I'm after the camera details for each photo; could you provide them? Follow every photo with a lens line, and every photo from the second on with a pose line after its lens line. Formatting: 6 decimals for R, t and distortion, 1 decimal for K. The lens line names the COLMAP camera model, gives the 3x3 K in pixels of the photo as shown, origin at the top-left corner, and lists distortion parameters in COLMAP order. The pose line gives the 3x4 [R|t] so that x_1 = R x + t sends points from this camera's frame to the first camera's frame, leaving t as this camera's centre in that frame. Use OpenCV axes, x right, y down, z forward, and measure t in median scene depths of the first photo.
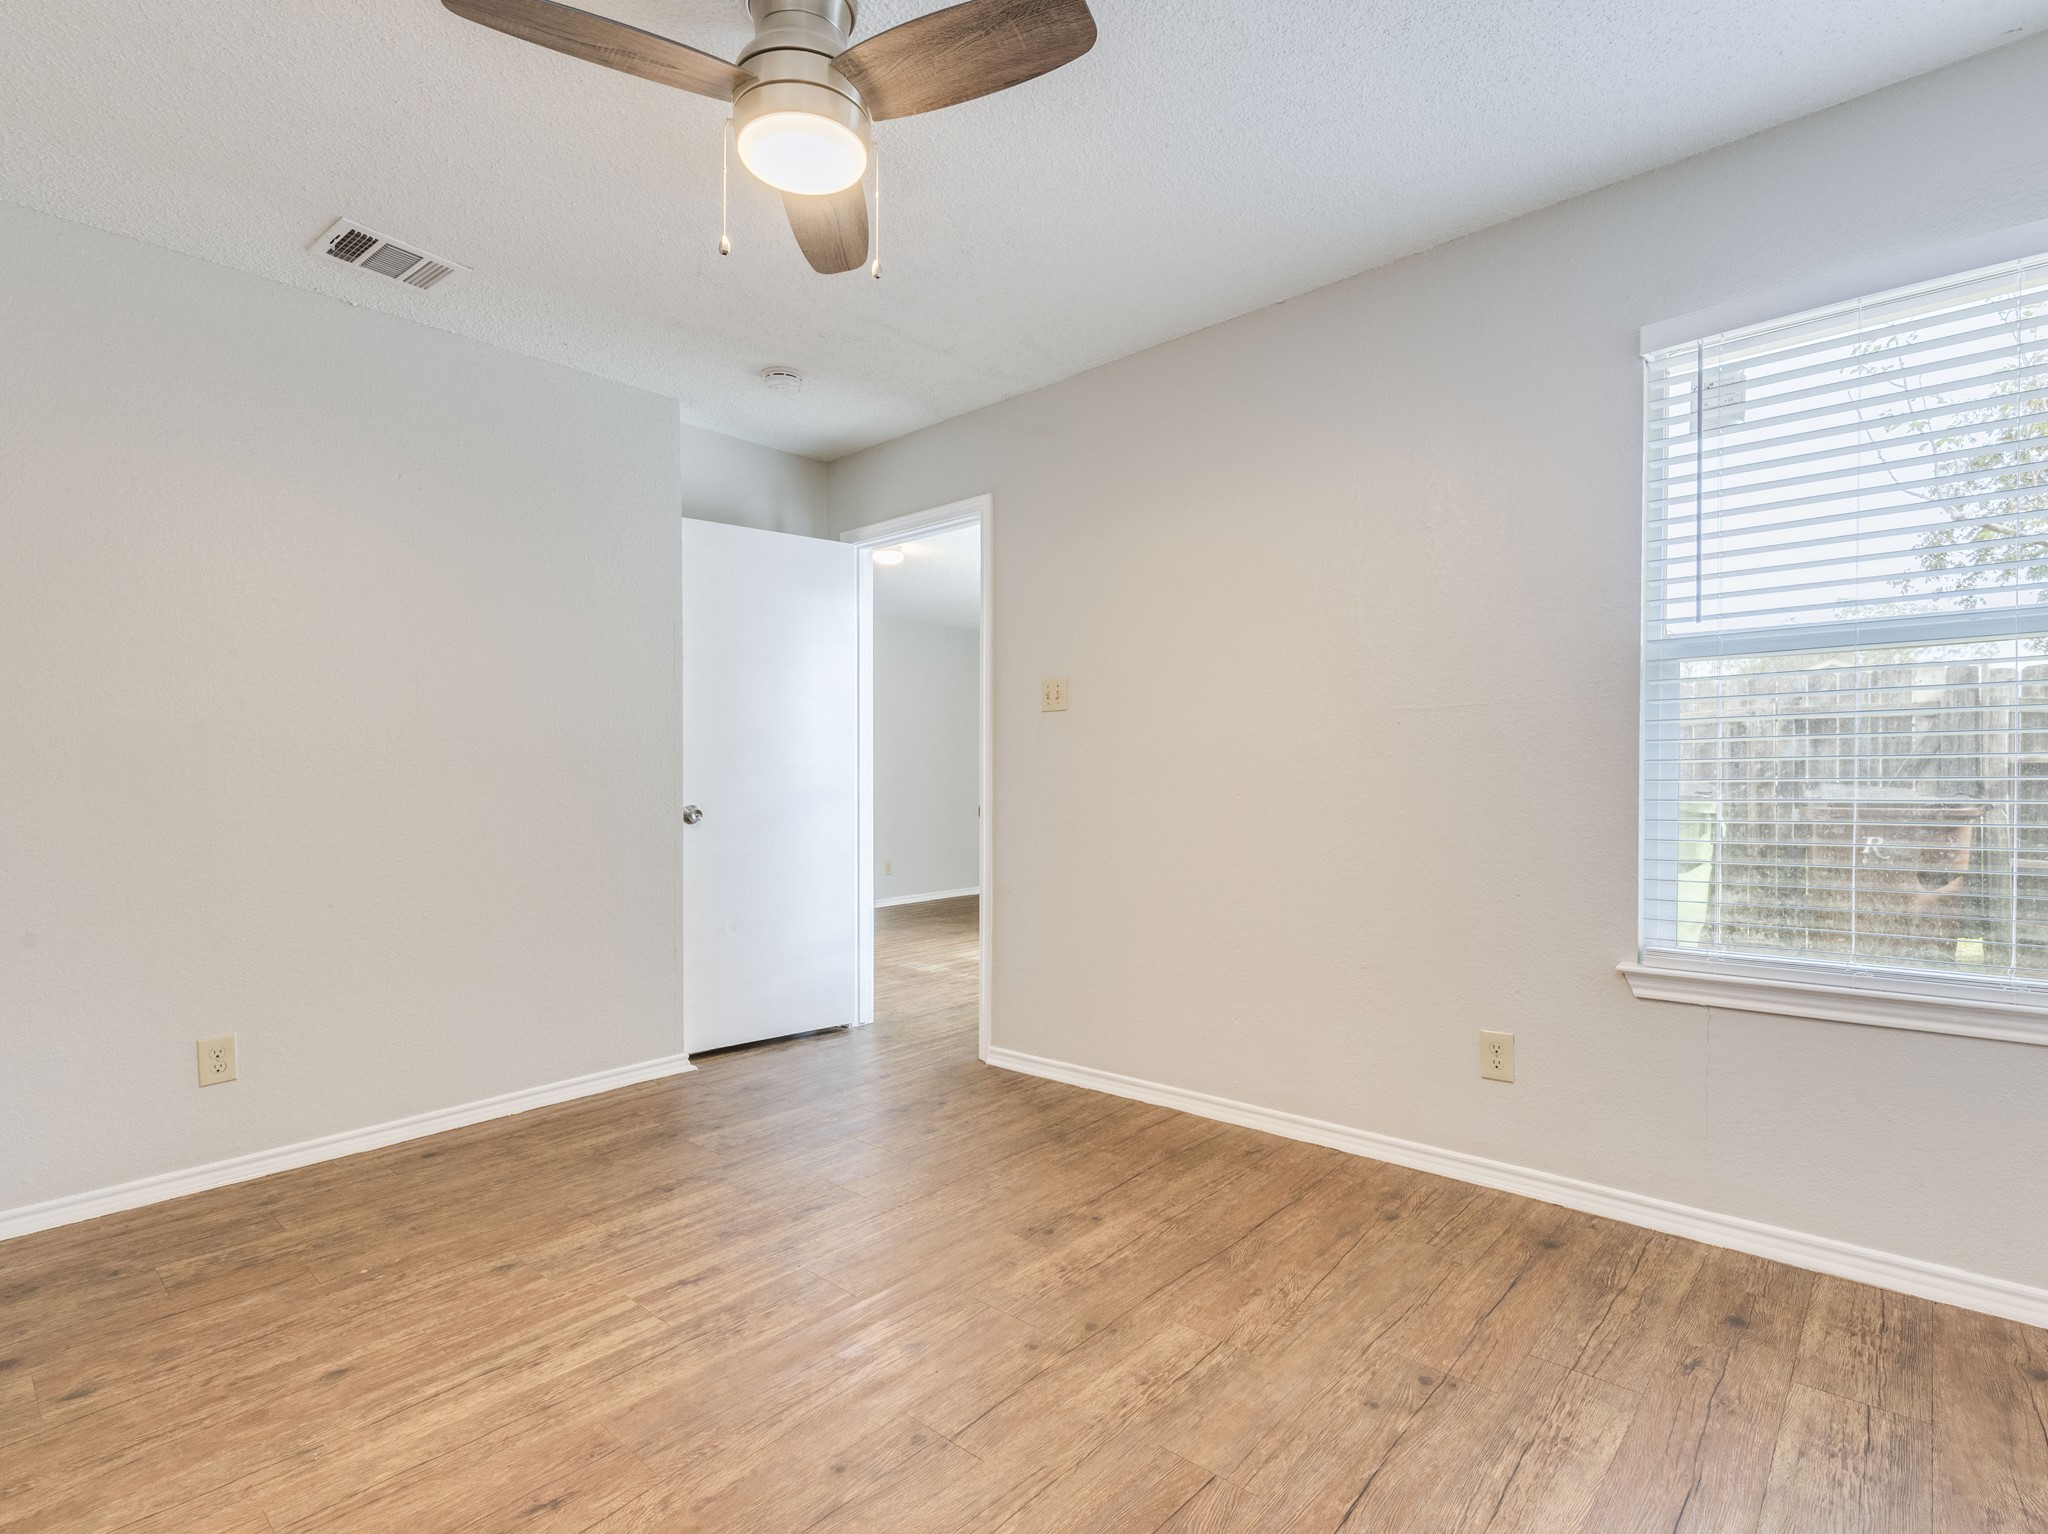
lens RADIAL K [[1011.3, 0, 1023.7], [0, 1011.3, 772.1], [0, 0, 1]] dist [0.009424, -0.001553]
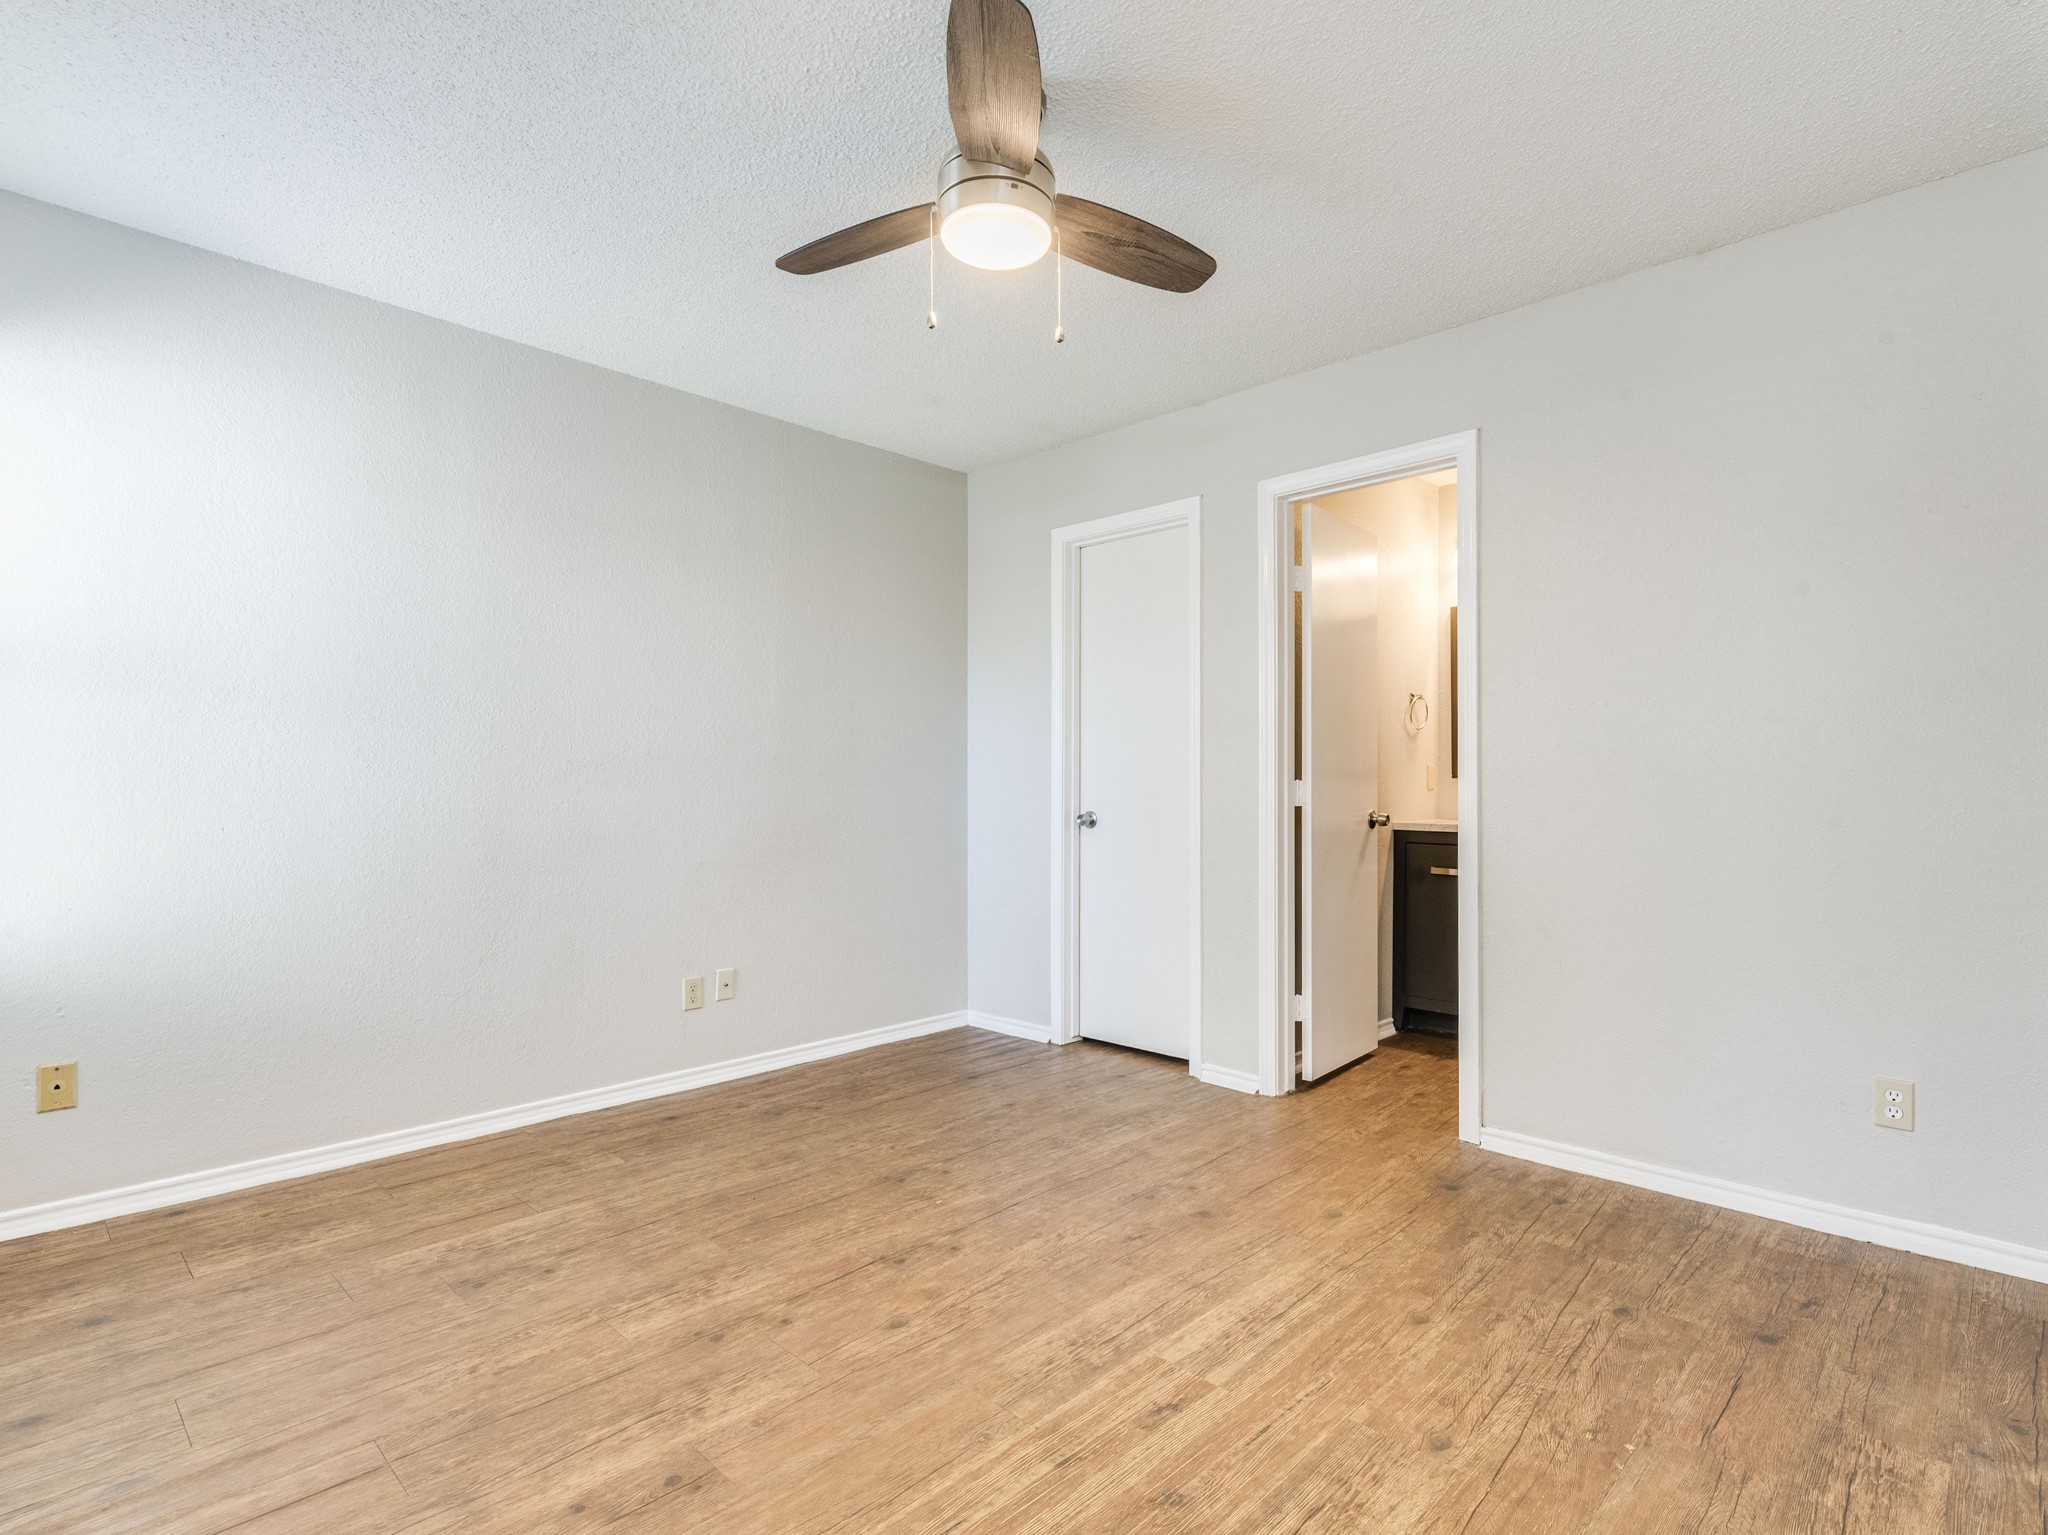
lens RADIAL K [[1011.3, 0, 1024.5], [0, 1011.3, 772.9], [0, 0, 1]] dist [0.009424, -0.001553]
pose [[-0.999290, 0.010843, 0.036079, -0.279618], [0.010210, 0.999791, -0.017696, 0.015012], [-0.036264, -0.017315, -0.999192, 2.016029]]
